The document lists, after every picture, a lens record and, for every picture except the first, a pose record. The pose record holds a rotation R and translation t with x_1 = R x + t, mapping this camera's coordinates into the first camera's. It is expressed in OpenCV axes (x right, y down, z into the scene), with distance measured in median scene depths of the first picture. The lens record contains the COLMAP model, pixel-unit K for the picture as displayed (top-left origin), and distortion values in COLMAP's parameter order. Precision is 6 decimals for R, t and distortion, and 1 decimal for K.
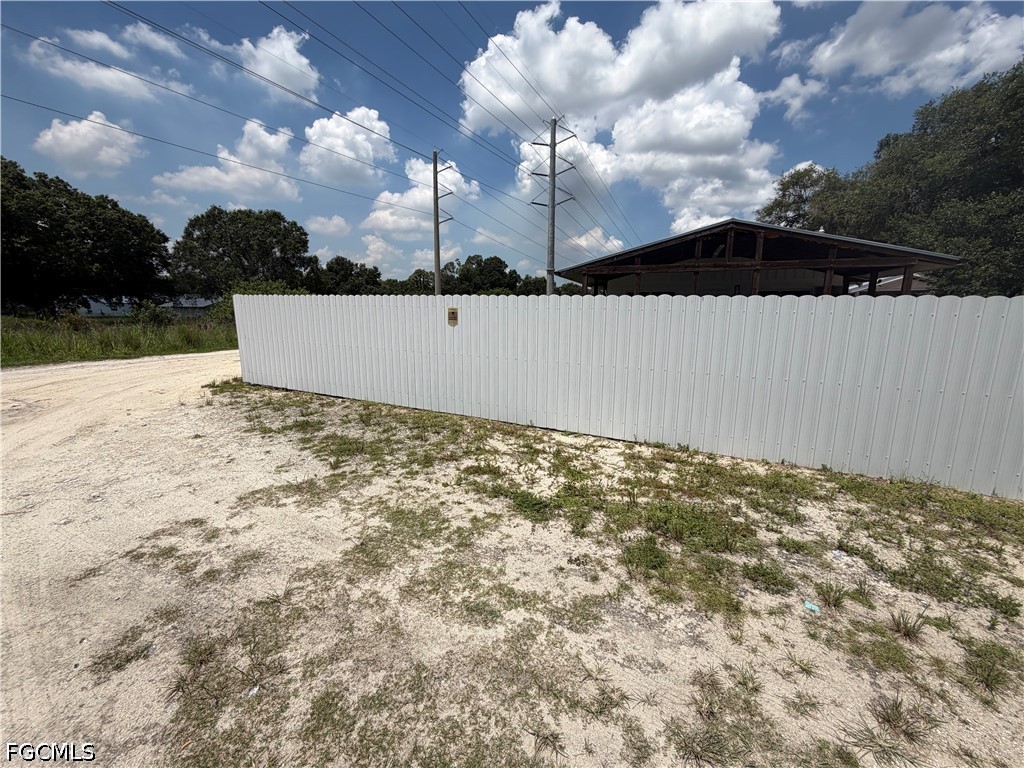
lens RADIAL K [[407.3, 0, 509.8], [0, 407.3, 381.2], [0, 0, 1]] dist [0.002439, -0.000981]
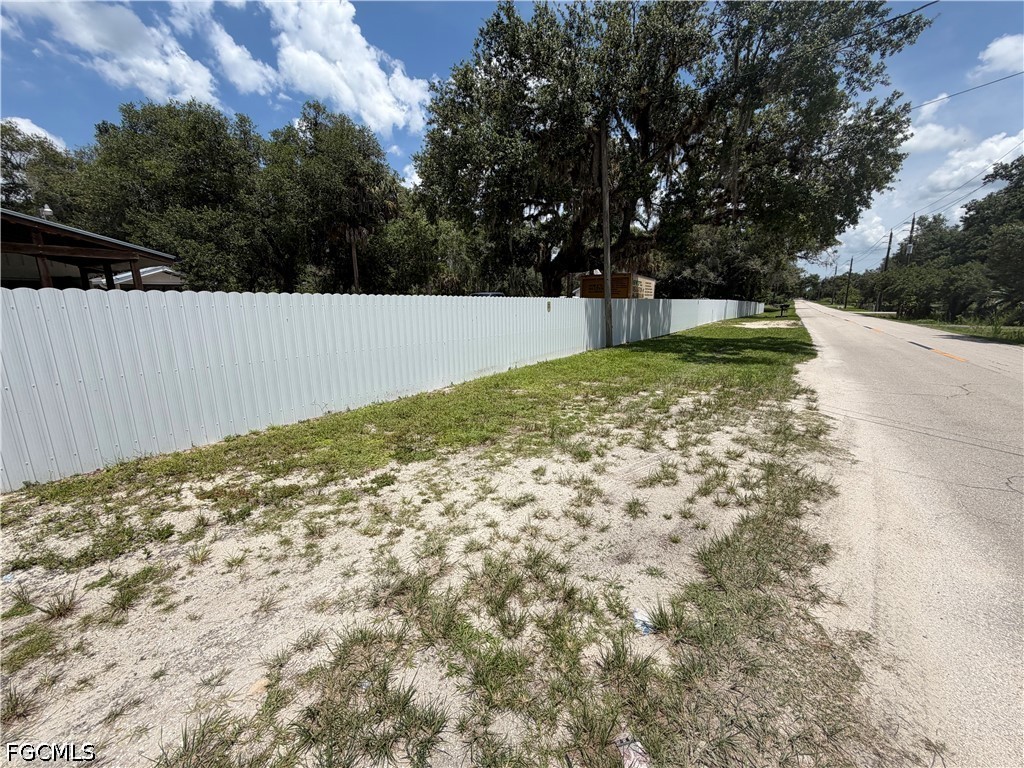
lens RADIAL K [[407.3, 0, 512.2], [0, 407.3, 385.0], [0, 0, 1]] dist [0.002439, -0.000981]
pose [[0.155128, -0.208268, 0.965691, 0.149019], [0.184805, 0.966386, 0.178731, 0.045842], [-0.970455, 0.150739, 0.188402, -0.225602]]
